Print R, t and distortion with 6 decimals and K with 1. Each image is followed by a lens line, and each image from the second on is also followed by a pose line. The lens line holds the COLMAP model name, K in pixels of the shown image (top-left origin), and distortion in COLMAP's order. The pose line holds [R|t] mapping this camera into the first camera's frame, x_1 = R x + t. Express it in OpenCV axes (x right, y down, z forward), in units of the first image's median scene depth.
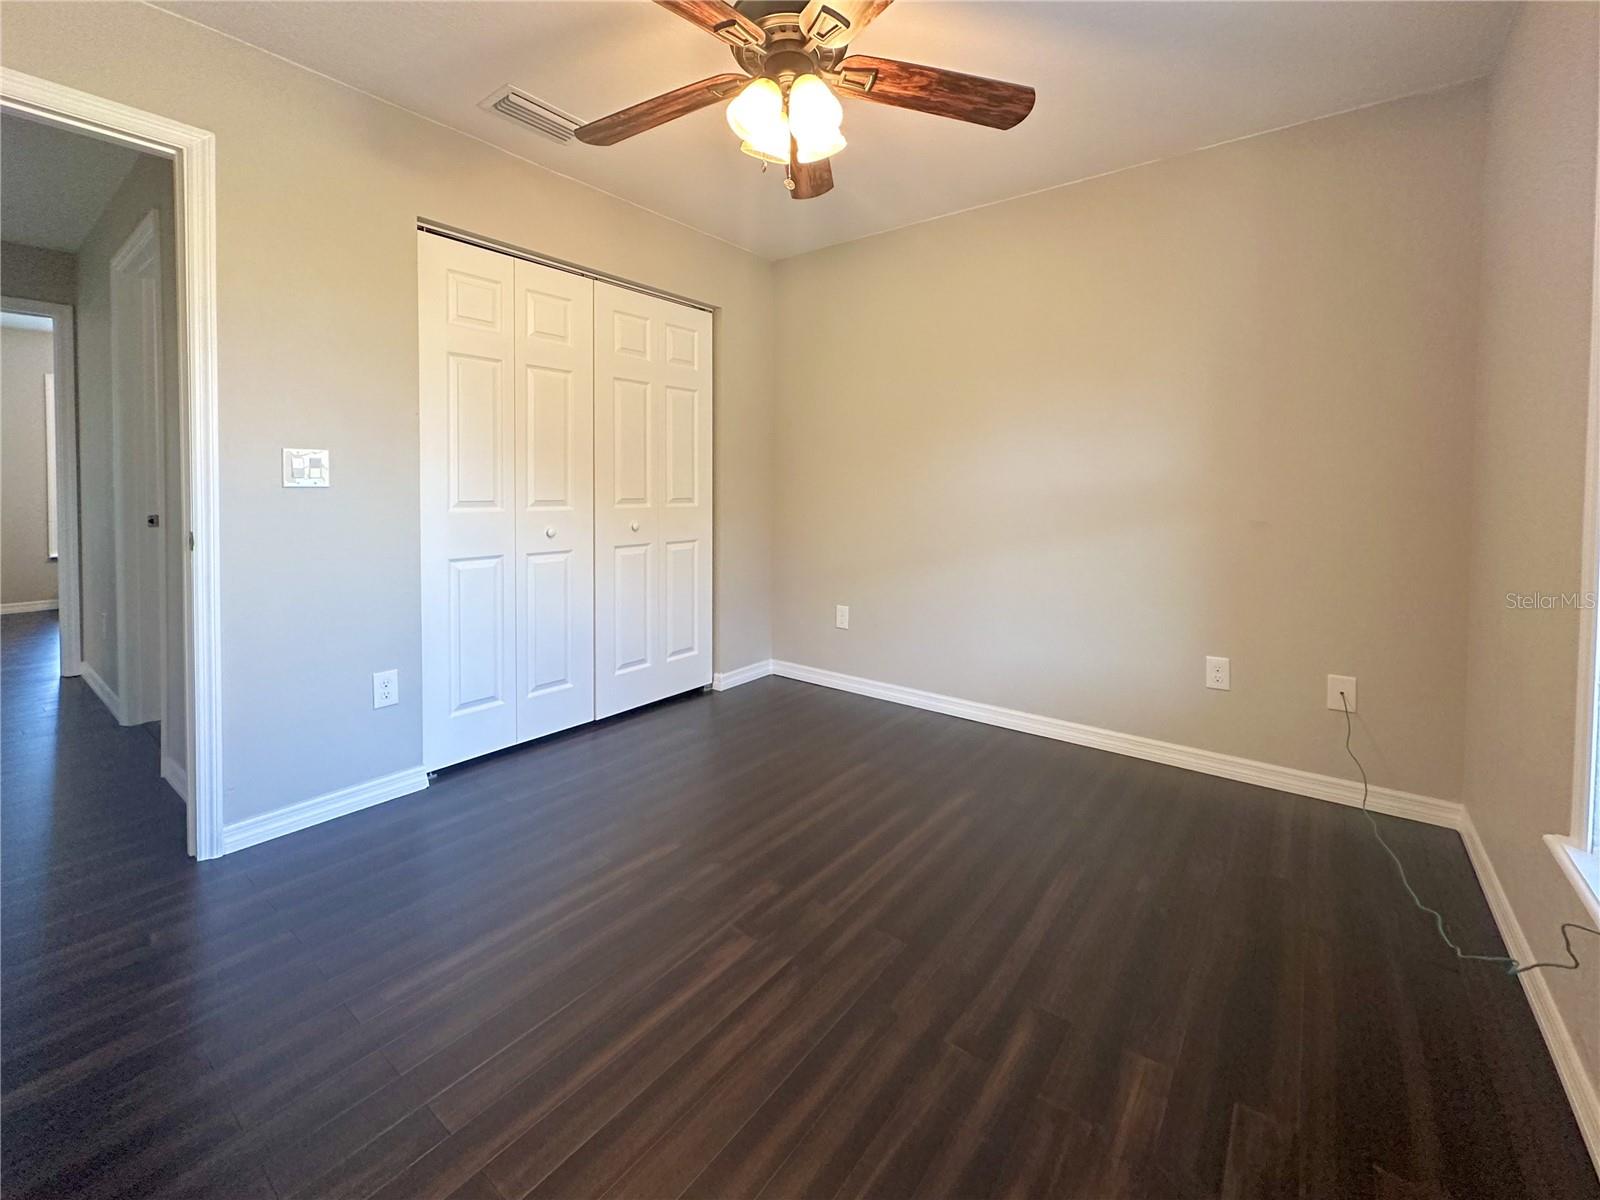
lens RADIAL K [[673.2, 0, 800.5], [0, 673.2, 578.6], [0, 0, 1]] dist [-0.000969, -0.000281]
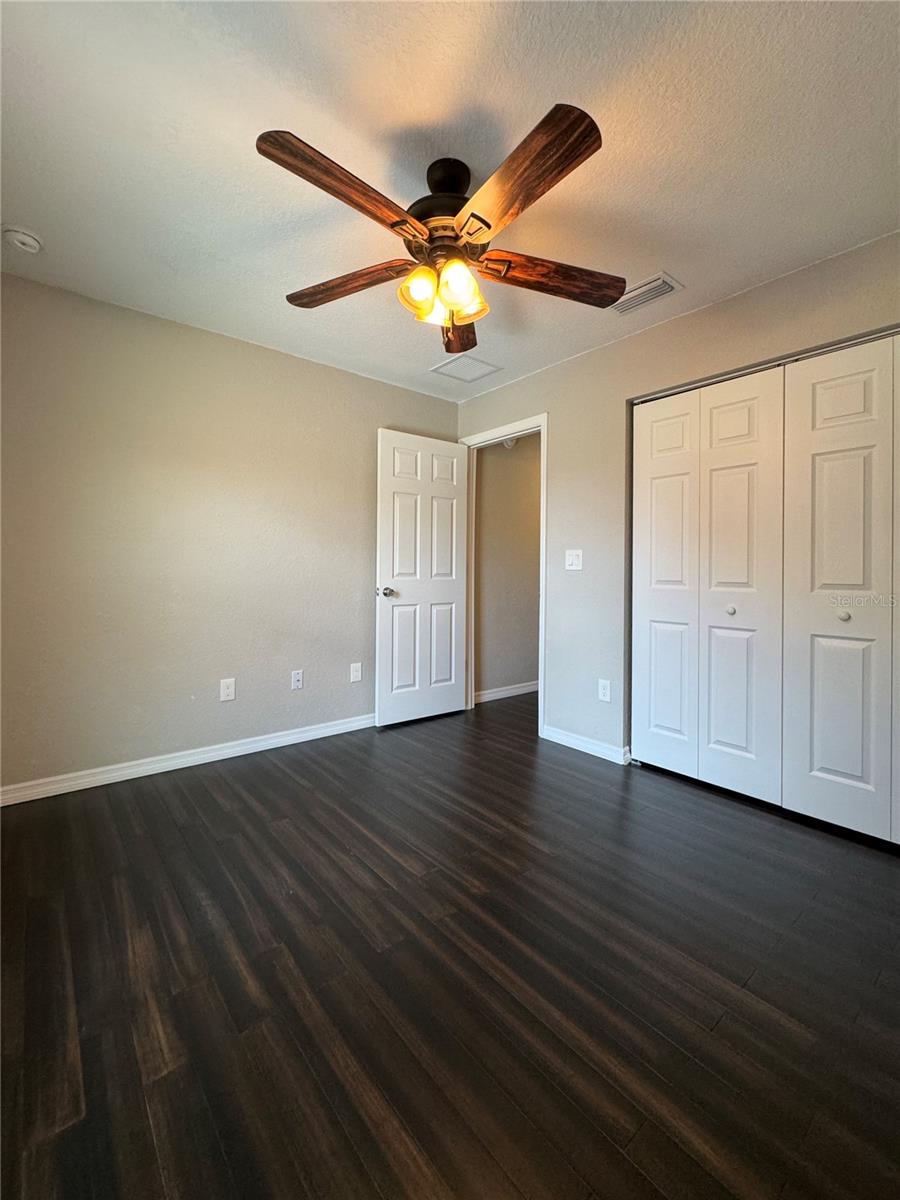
lens RADIAL K [[506.4, 0, 450.0], [0, 506.4, 600.0], [0, 0, 1]] dist [-0.017302, 0.000480]
pose [[-0.230250, 0.043435, -0.972162, 0.765245], [-0.149881, 0.985500, 0.079529, -0.110841], [0.961520, 0.164020, -0.220402, 0.984415]]
